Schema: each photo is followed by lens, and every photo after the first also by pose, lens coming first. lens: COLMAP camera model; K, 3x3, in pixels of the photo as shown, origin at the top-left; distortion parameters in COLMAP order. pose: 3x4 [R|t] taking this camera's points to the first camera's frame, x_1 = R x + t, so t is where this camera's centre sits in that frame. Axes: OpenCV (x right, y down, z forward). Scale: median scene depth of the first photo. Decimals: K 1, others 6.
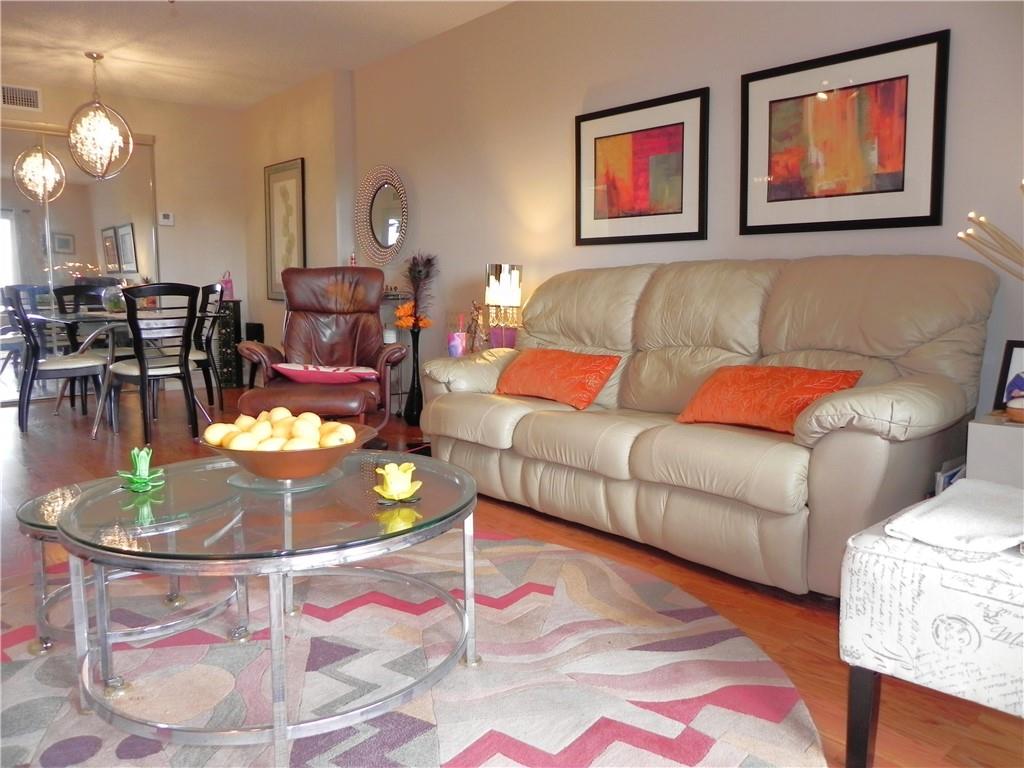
lens RADIAL K [[787.2, 0, 511.9], [0, 787.2, 363.5], [0, 0, 1]] dist [-0.011856, -0.007194]
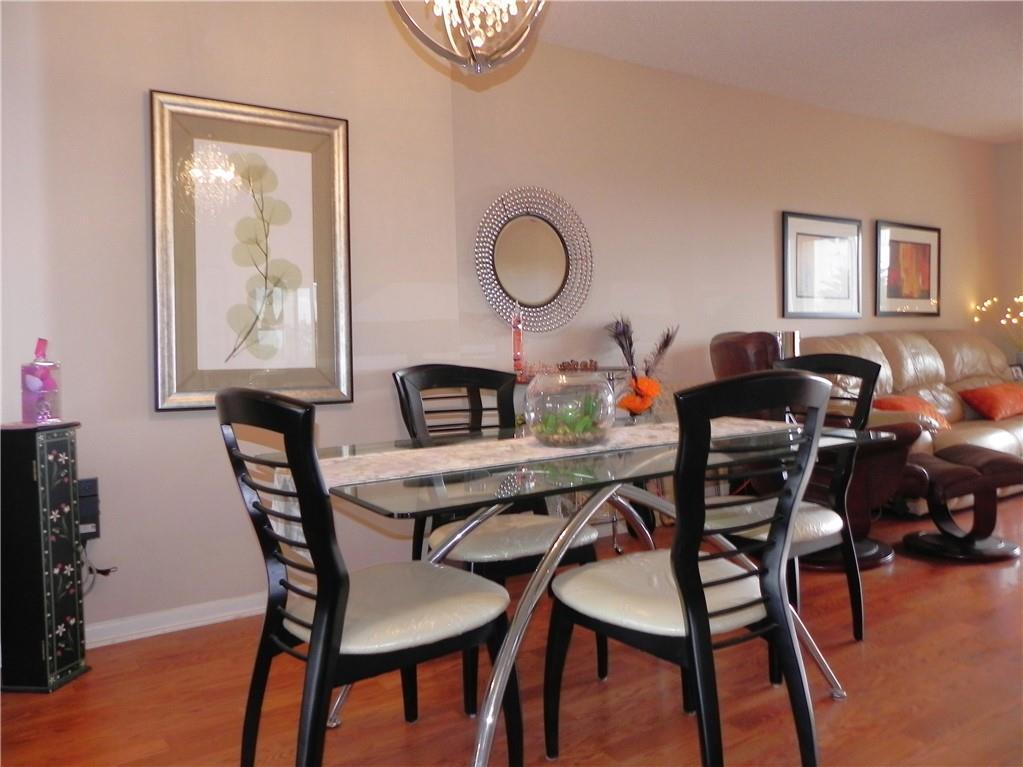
lens RADIAL K [[775.4, 0, 515.4], [0, 775.4, 377.6], [0, 0, 1]] dist [-0.034287, -0.001351]
pose [[0.138447, -0.017554, 0.990214, -1.067430], [0.141416, 0.989948, -0.002223, -0.110734], [-0.980221, 0.140340, 0.139538, 1.190531]]
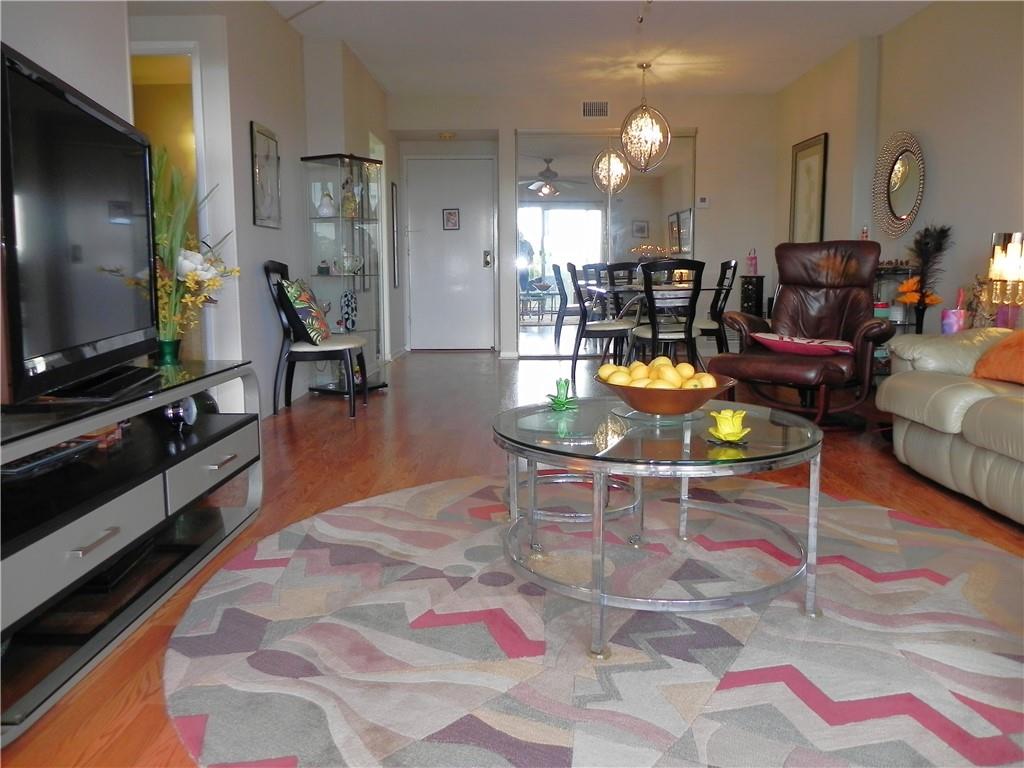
lens RADIAL K [[804.6, 0, 512.0], [0, 804.6, 384.0], [0, 0, 1]] dist [-0.006817, -0.004427]
pose [[0.733796, 0.090861, -0.673267, 0.193680], [-0.061116, 0.995827, 0.067781, 0.014988], [0.676616, -0.008590, 0.736286, -0.032150]]
